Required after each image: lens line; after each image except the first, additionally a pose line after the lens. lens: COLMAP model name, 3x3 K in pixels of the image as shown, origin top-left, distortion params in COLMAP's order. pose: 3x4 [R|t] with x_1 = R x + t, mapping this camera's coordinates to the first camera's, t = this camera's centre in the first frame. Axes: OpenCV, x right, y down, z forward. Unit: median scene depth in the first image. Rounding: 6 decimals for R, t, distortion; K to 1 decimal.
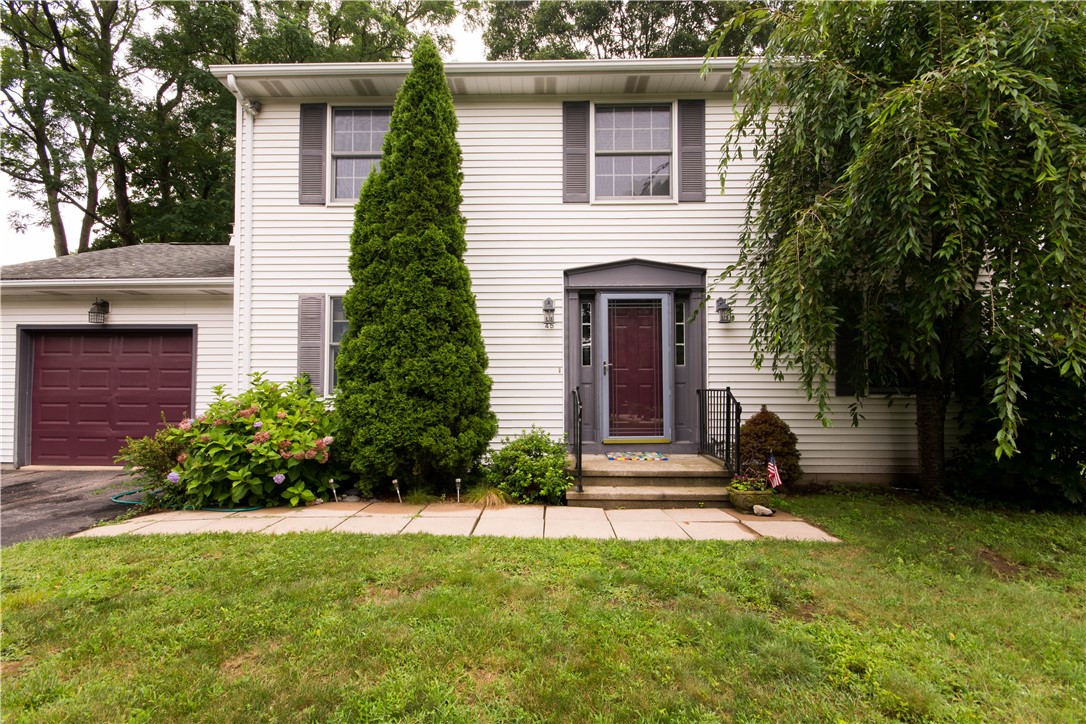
lens RADIAL K [[534.4, 0, 507.3], [0, 534.4, 383.7], [0, 0, 1]] dist [0.010934, -0.000338]
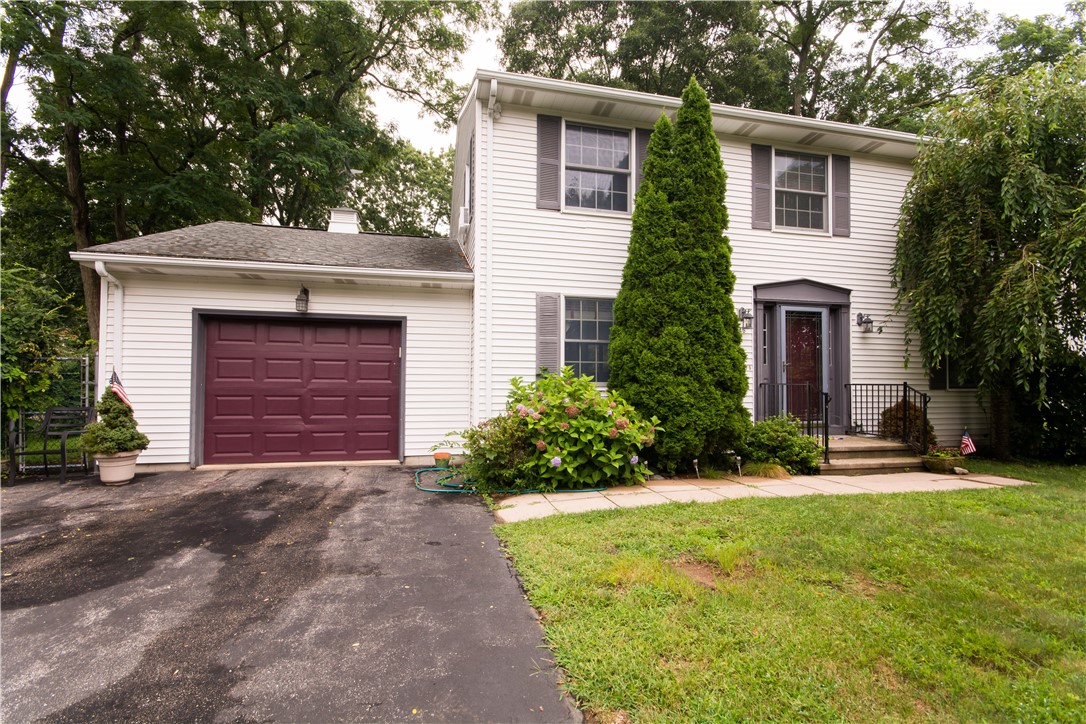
lens RADIAL K [[534.4, 0, 507.3], [0, 534.4, 383.7], [0, 0, 1]] dist [0.010934, -0.000338]
pose [[0.960753, 0.005744, 0.277348, -0.754863], [-0.006694, 0.999975, 0.002479, 0.011636], [-0.277326, -0.004238, 0.960766, -0.006669]]
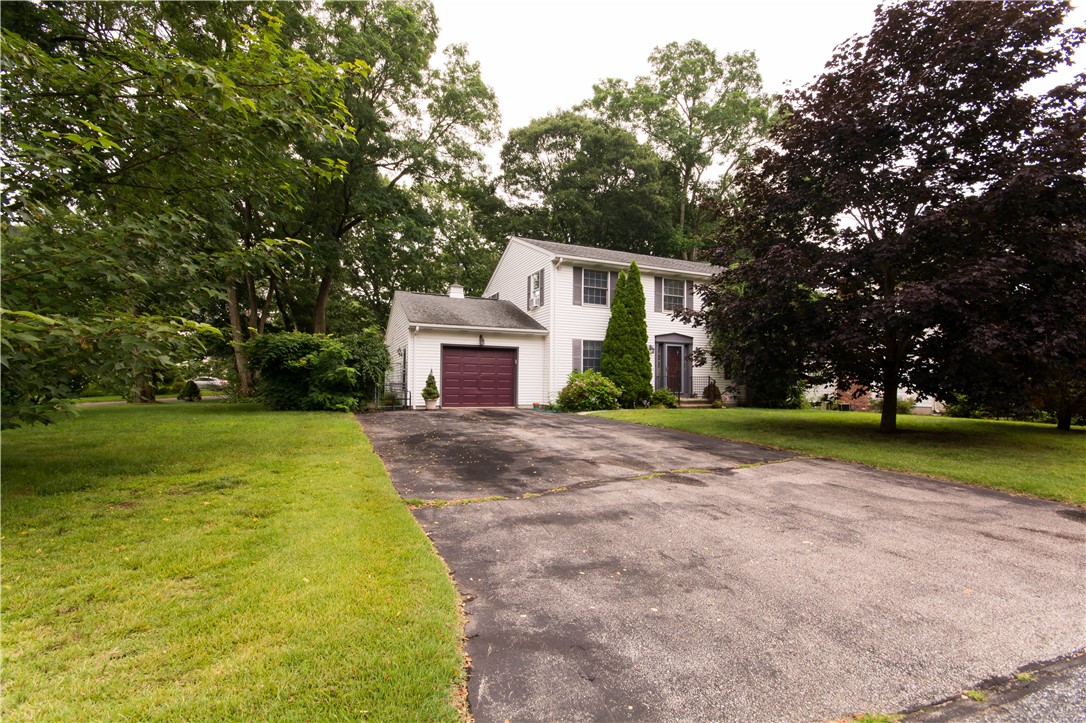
lens RADIAL K [[534.4, 0, 507.3], [0, 534.4, 383.2], [0, 0, 1]] dist [0.010934, -0.000338]
pose [[0.905940, 0.010157, 0.423284, -1.842070], [-0.014613, 0.999867, 0.007282, 0.040095], [-0.423153, -0.012783, 0.905968, -1.296527]]
